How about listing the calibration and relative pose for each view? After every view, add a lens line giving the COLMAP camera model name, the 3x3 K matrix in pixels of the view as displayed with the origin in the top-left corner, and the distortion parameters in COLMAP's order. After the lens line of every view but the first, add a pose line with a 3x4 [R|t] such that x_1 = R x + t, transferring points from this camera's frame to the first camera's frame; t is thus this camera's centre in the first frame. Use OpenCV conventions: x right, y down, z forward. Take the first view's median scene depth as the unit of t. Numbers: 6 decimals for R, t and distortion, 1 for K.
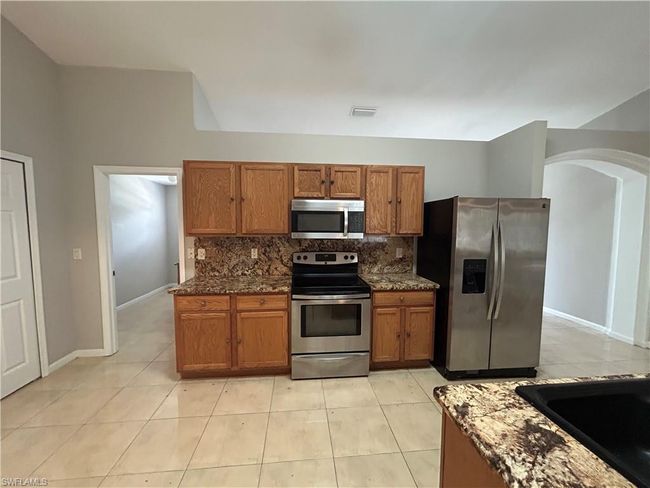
lens RADIAL K [[263.3, 0, 324.0], [0, 263.3, 241.2], [0, 0, 1]] dist [-0.003669, -0.000121]
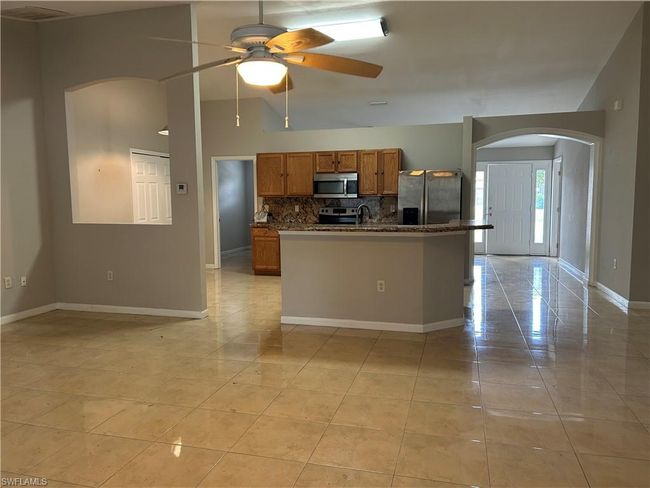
lens RADIAL K [[489.9, 0, 326.6], [0, 489.9, 244.4], [0, 0, 1]] dist [0.013219, 0.000369]
pose [[0.931149, 0.025448, -0.363751, 1.046815], [-0.012153, 0.999173, 0.038791, 0.158205], [0.364437, -0.031699, 0.930688, -1.794041]]
